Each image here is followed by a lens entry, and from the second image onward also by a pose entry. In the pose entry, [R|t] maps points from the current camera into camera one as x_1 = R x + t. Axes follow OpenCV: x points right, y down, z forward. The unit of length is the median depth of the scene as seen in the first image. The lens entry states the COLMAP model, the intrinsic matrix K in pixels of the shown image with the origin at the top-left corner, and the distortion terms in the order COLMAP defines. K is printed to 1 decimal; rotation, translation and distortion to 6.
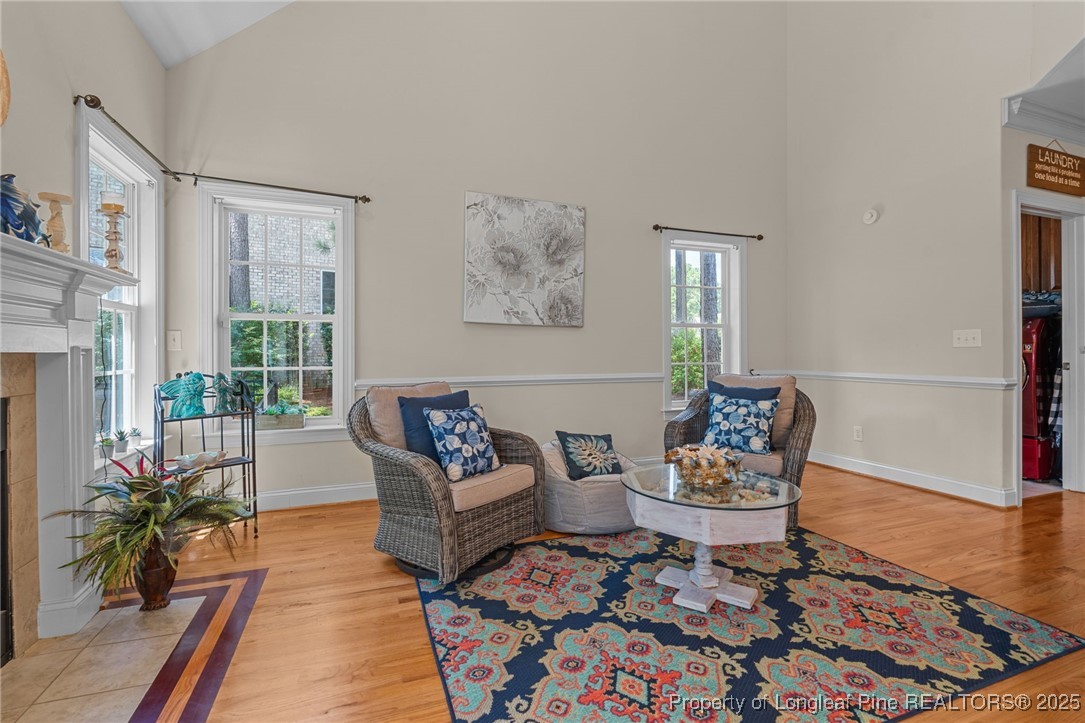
lens RADIAL K [[485.2, 0, 542.5], [0, 485.2, 361.5], [0, 0, 1]] dist [-0.001483, -0.000297]
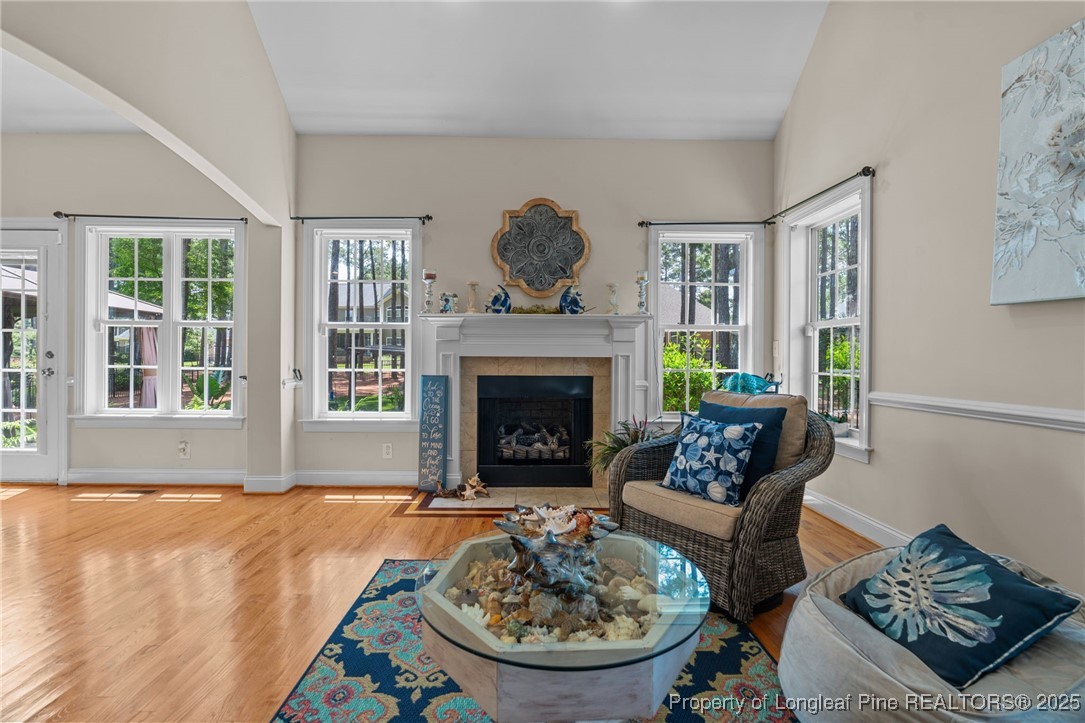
lens RADIAL K [[513.6, 0, 541.0], [0, 513.6, 353.5], [0, 0, 1]] dist [-0.002071, -0.001164]
pose [[-0.362990, -0.010113, -0.931738, 1.207573], [-0.024224, 0.999706, -0.001414, -0.024777], [0.931478, 0.022057, -0.363128, 1.540998]]
